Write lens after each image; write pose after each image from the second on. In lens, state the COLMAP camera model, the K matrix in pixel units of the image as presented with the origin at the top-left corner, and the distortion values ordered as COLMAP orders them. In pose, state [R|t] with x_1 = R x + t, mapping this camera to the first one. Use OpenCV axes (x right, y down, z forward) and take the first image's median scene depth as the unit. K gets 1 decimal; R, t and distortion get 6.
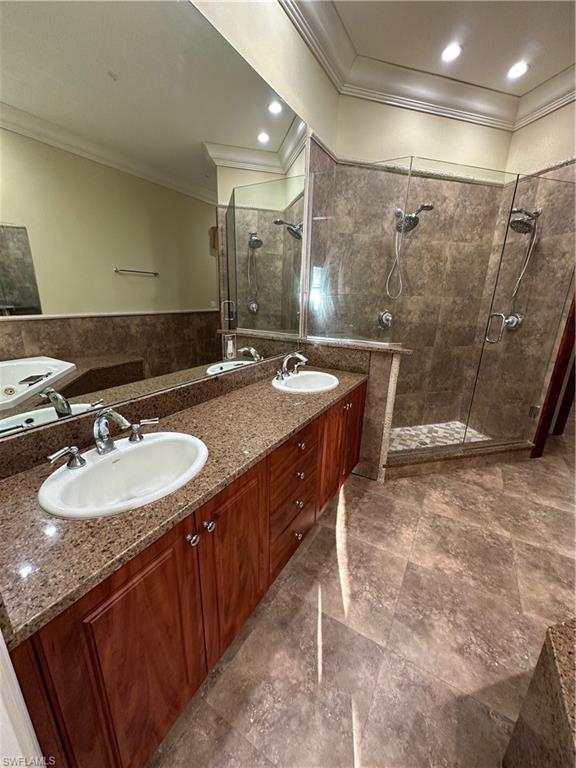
lens RADIAL K [[306.2, 0, 288.0], [0, 306.2, 384.0], [0, 0, 1]] dist [-0.001594, -0.000035]
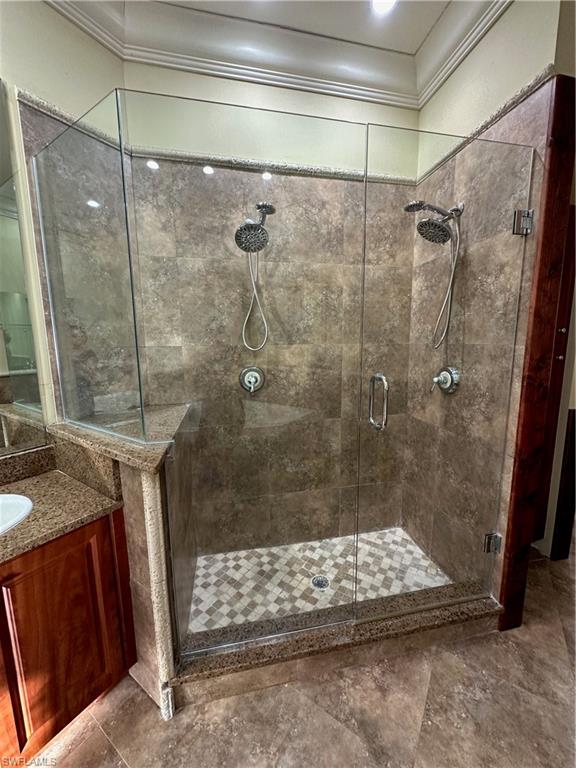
lens RADIAL K [[306.2, 0, 288.0], [0, 306.2, 384.0], [0, 0, 1]] dist [-0.001594, -0.000035]
pose [[0.997886, -0.026362, -0.059409, 0.456563], [0.017758, 0.989856, -0.140959, -0.115860], [0.062523, 0.139606, 0.988231, 0.376867]]
